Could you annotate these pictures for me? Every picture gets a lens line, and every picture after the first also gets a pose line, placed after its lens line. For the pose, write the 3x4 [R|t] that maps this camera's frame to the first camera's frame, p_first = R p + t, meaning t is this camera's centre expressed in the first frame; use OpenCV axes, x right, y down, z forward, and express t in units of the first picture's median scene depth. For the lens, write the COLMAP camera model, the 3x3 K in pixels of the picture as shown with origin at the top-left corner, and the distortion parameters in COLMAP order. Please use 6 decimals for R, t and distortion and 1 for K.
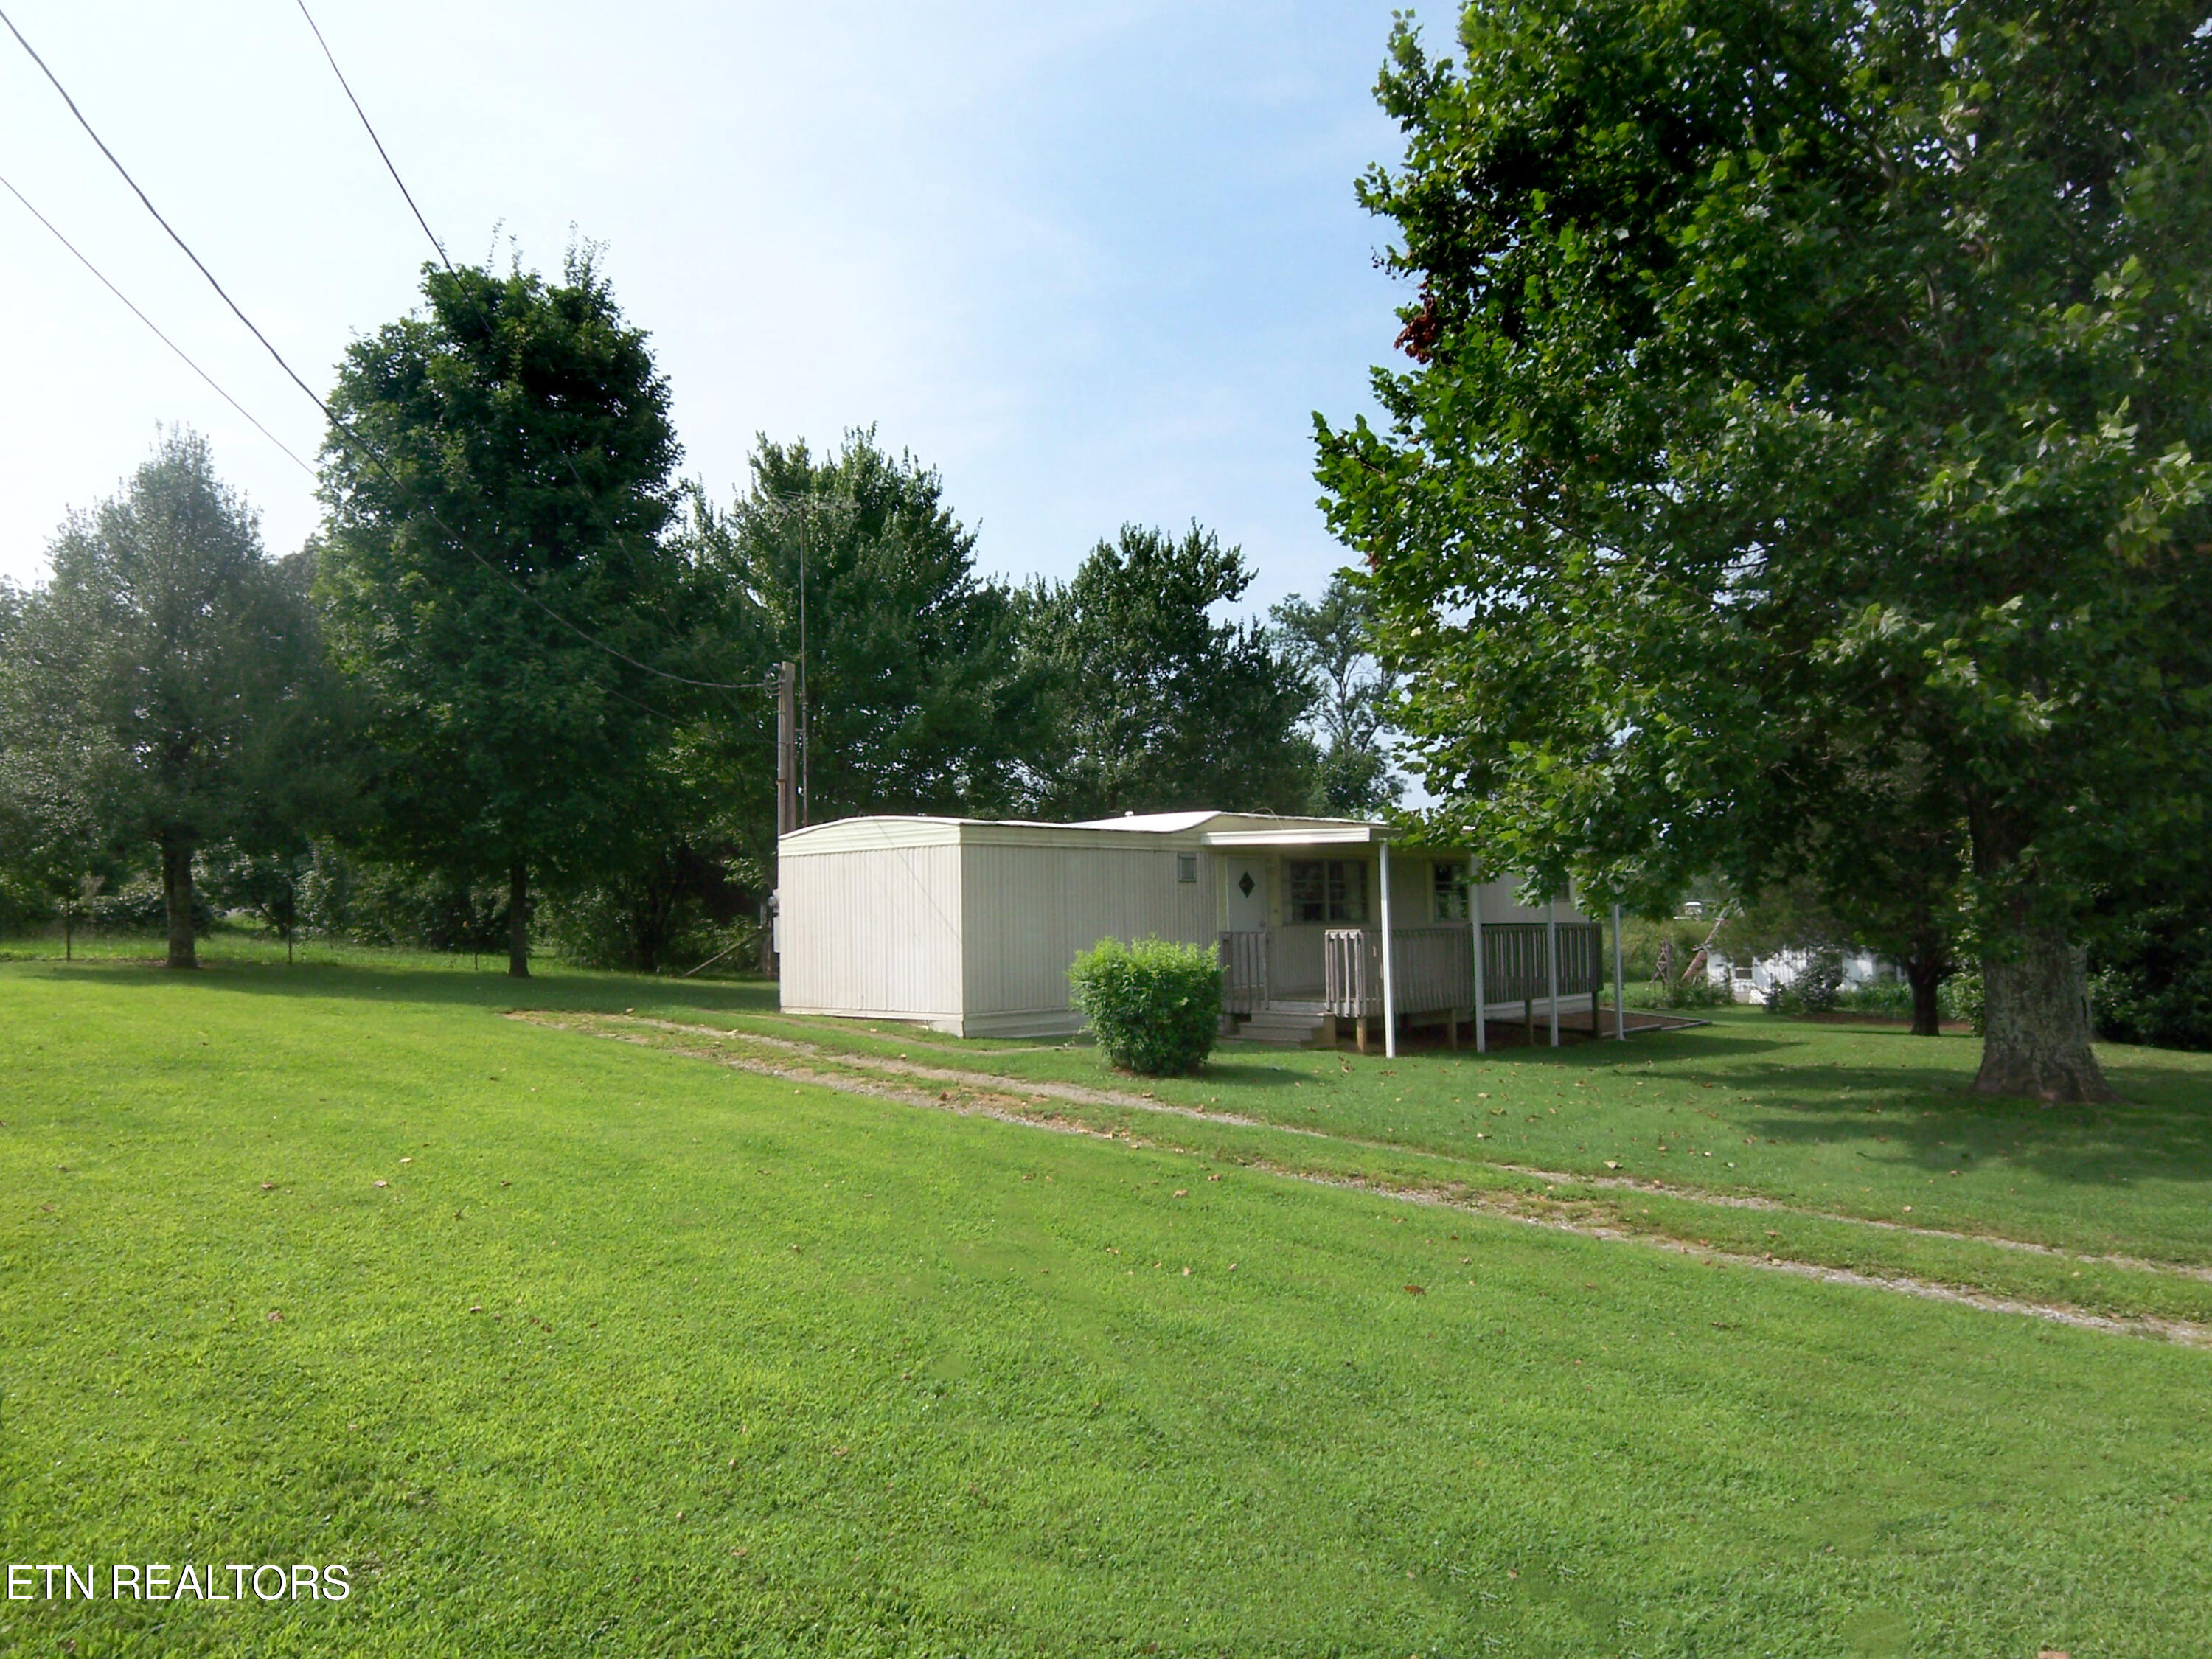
lens RADIAL K [[1408.6, 0, 1106.0], [0, 1408.6, 829.5], [0, 0, 1]] dist [-0.059079, -0.000321]
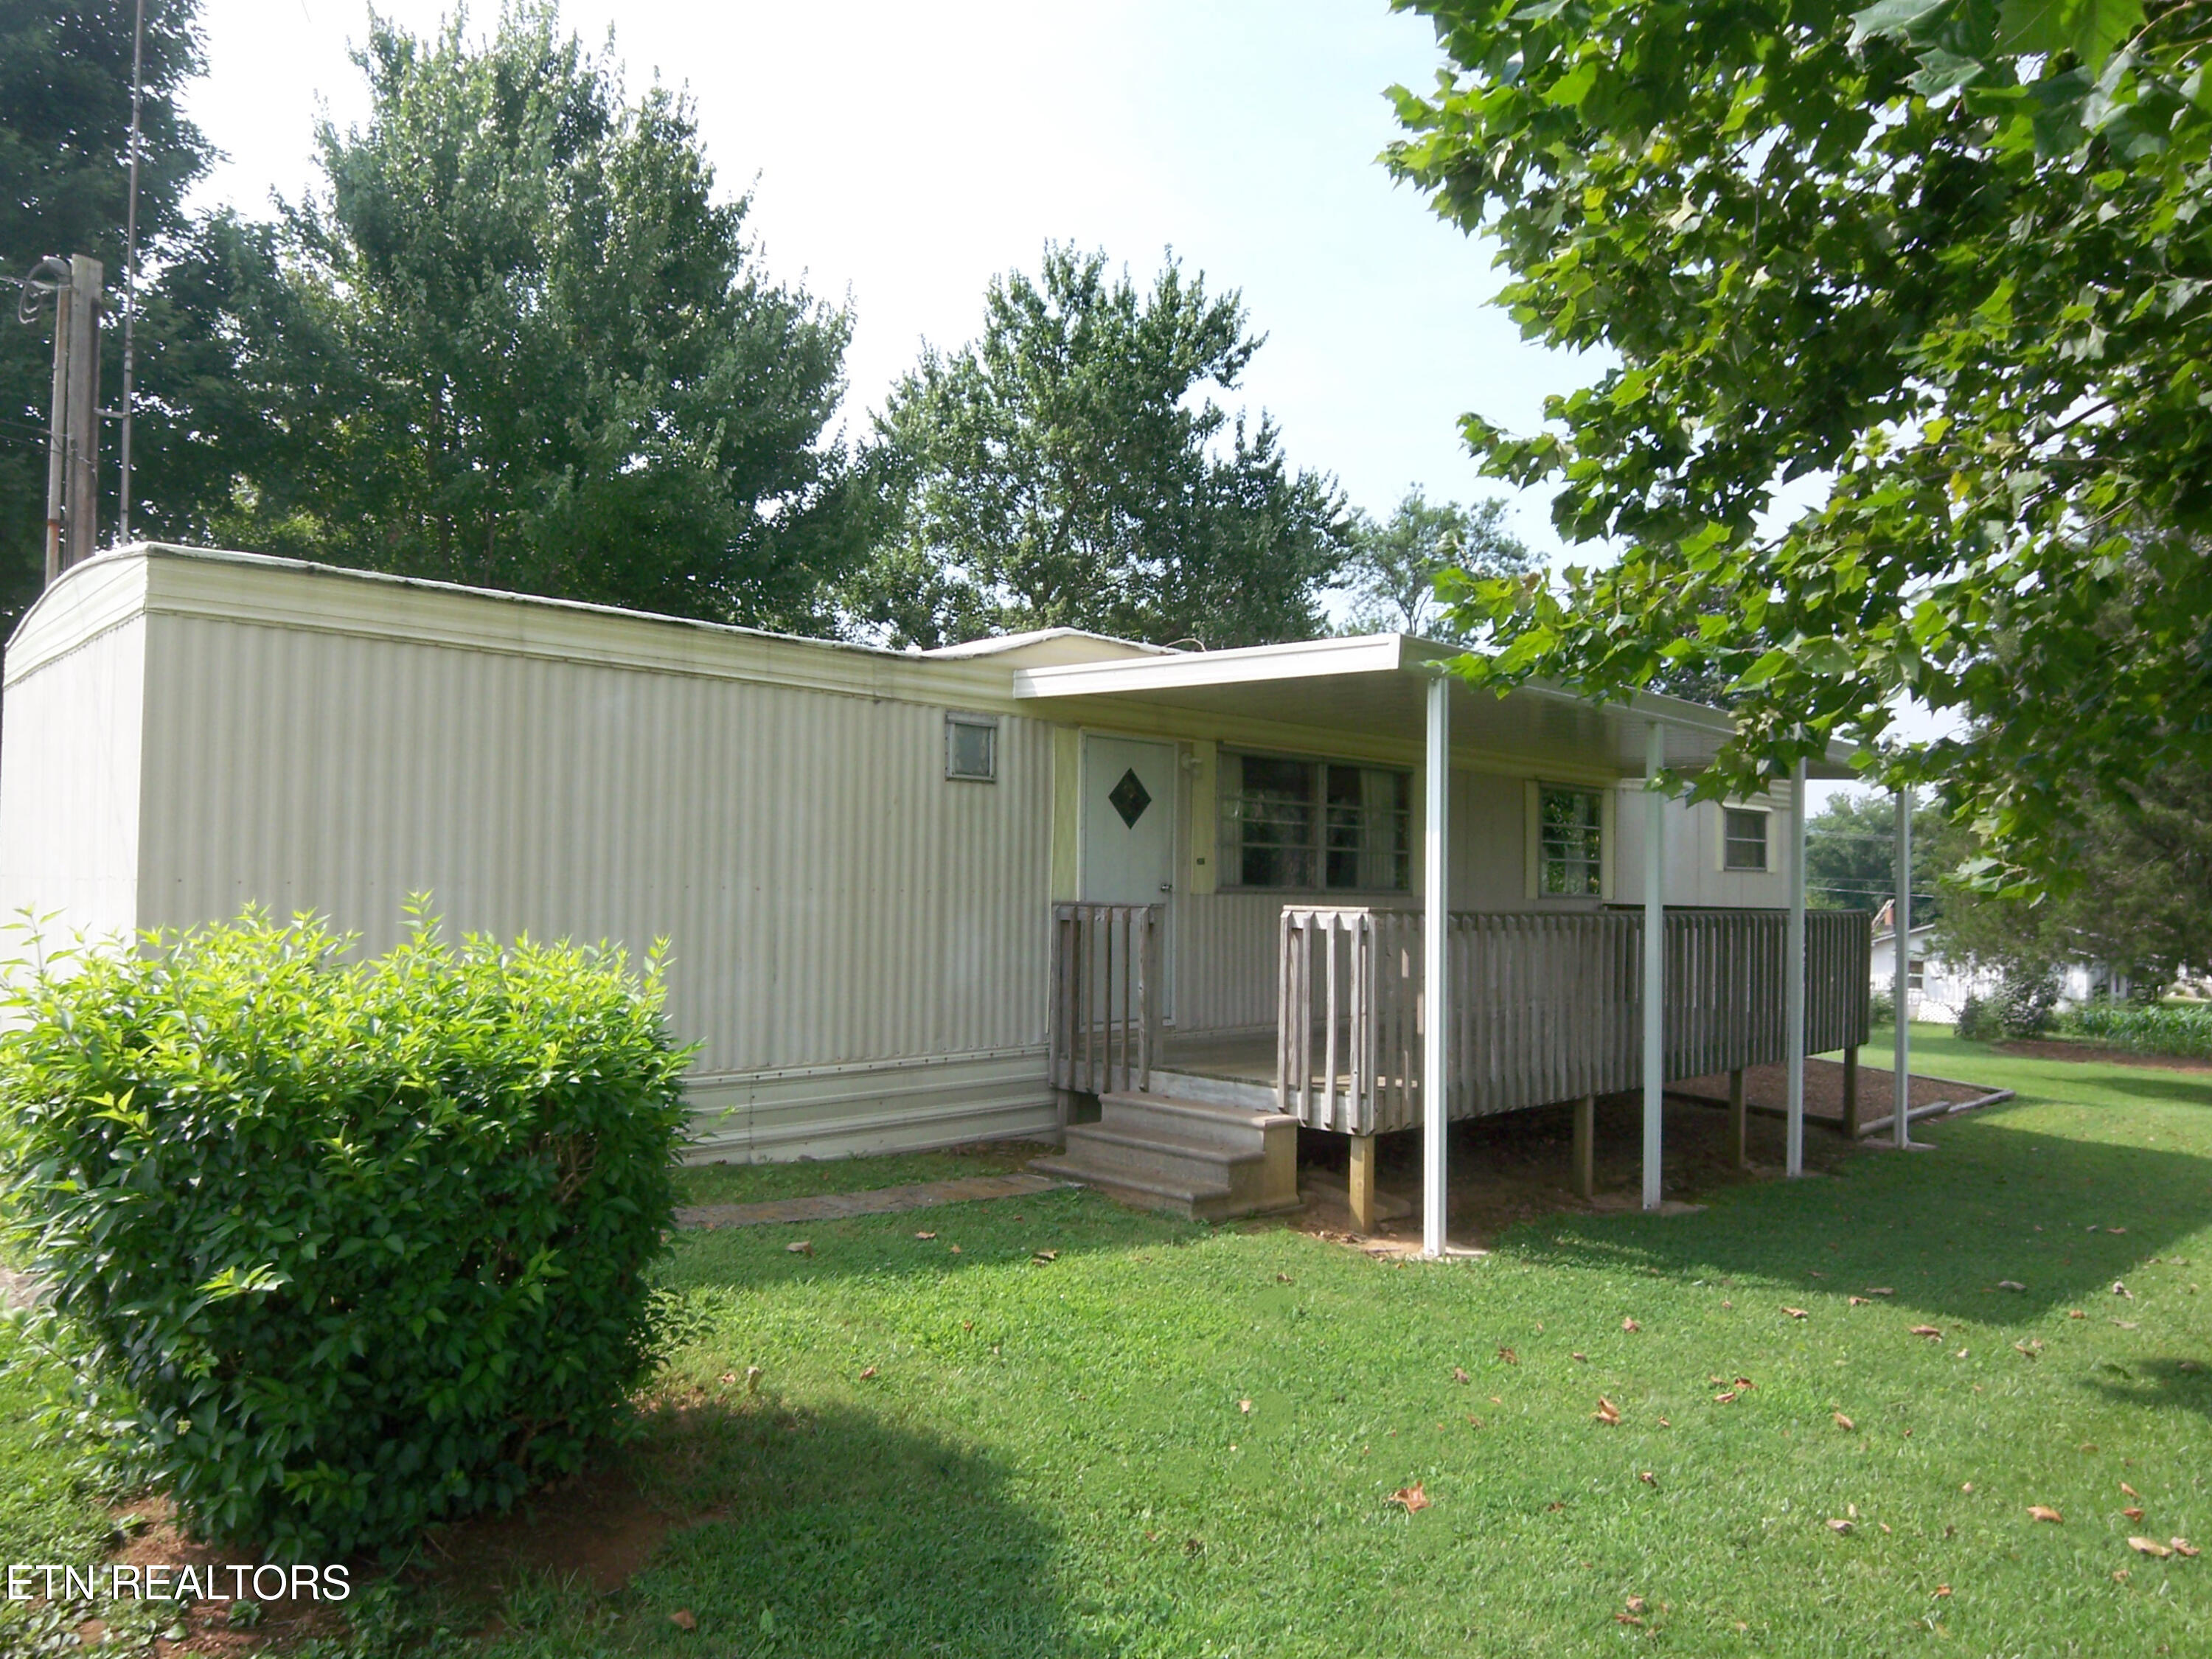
lens RADIAL K [[1486.5, 0, 1102.6], [0, 1486.5, 894.9], [0, 0, 1]] dist [-0.078350, -0.001609]
pose [[0.998824, 0.032987, -0.035536, 0.082988], [-0.030396, 0.997004, 0.071121, 0.027981], [0.037776, -0.069958, 0.996834, 0.403228]]
